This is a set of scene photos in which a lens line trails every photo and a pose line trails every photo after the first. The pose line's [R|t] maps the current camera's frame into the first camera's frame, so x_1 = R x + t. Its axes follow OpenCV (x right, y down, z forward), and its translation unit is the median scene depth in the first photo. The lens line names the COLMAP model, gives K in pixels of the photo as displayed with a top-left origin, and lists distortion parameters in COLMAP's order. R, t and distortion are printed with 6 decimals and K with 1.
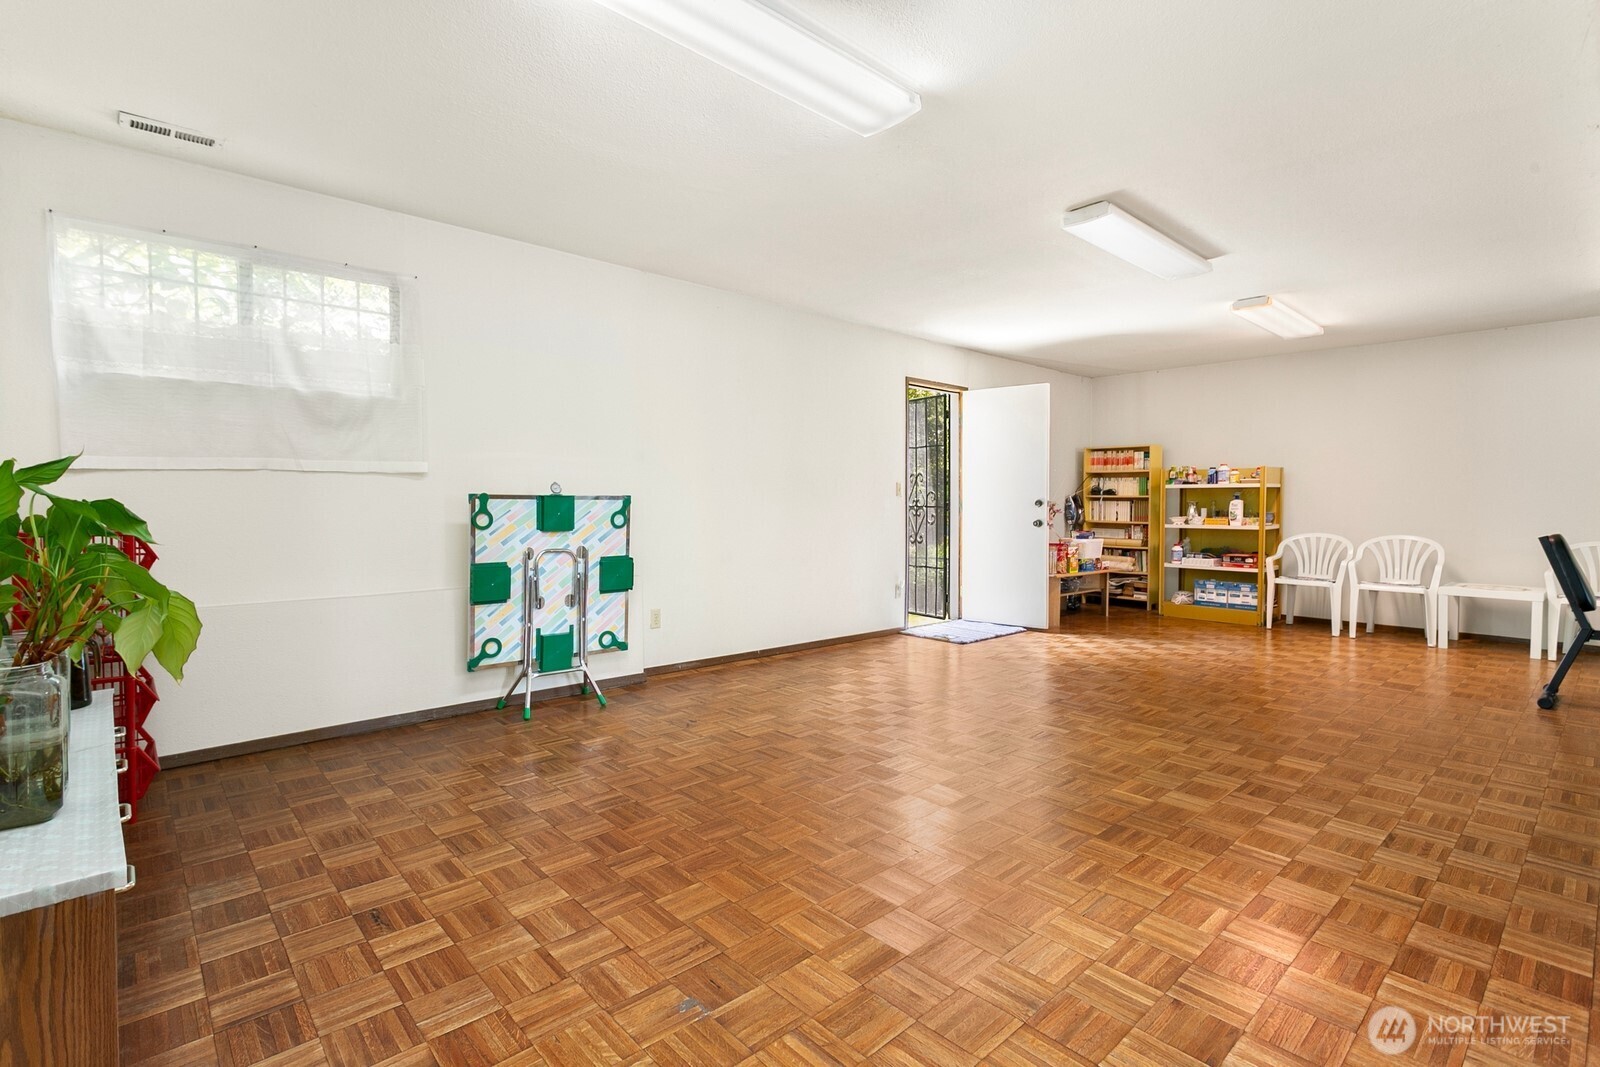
lens RADIAL K [[761.0, 0, 806.0], [0, 761.0, 522.7], [0, 0, 1]] dist [0.000921, 0.000547]
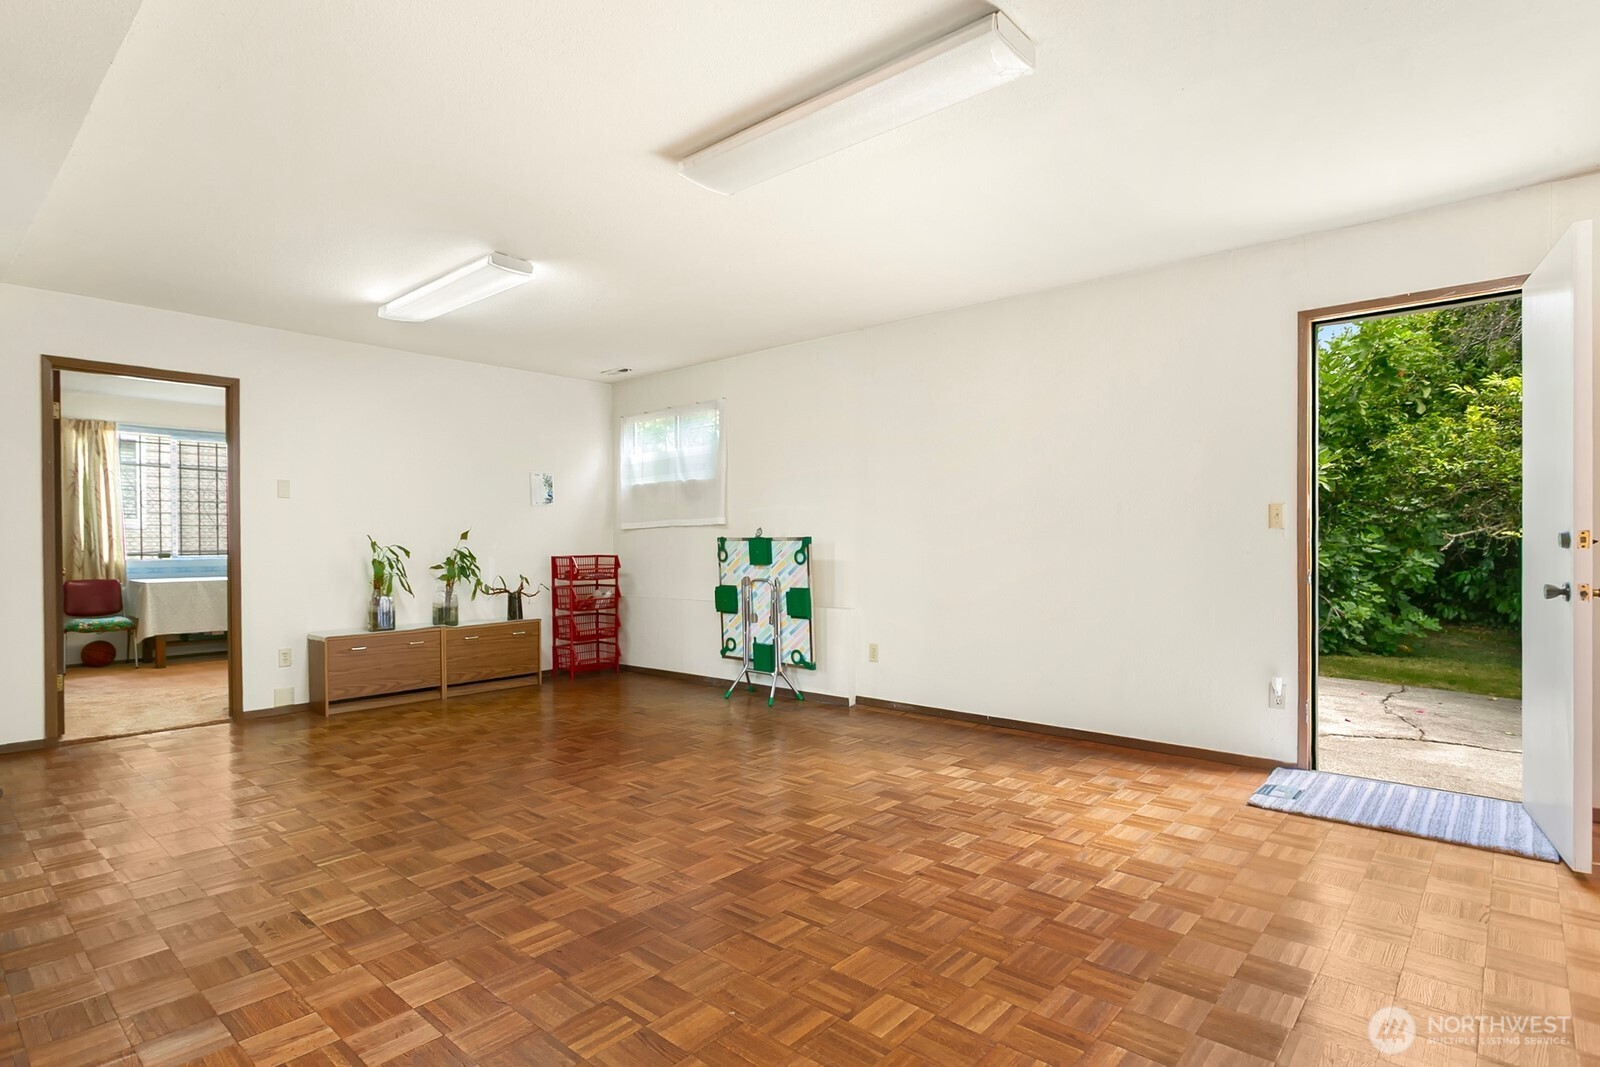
lens RADIAL K [[827.0, 0, 774.6], [0, 827.0, 542.1], [0, 0, 1]] dist [-0.010680, 0.000472]
pose [[0.085014, -0.002910, -0.996376, 1.101710], [-0.019381, 0.999802, -0.004574, -0.022346], [0.996191, 0.019700, 0.084940, 0.903759]]
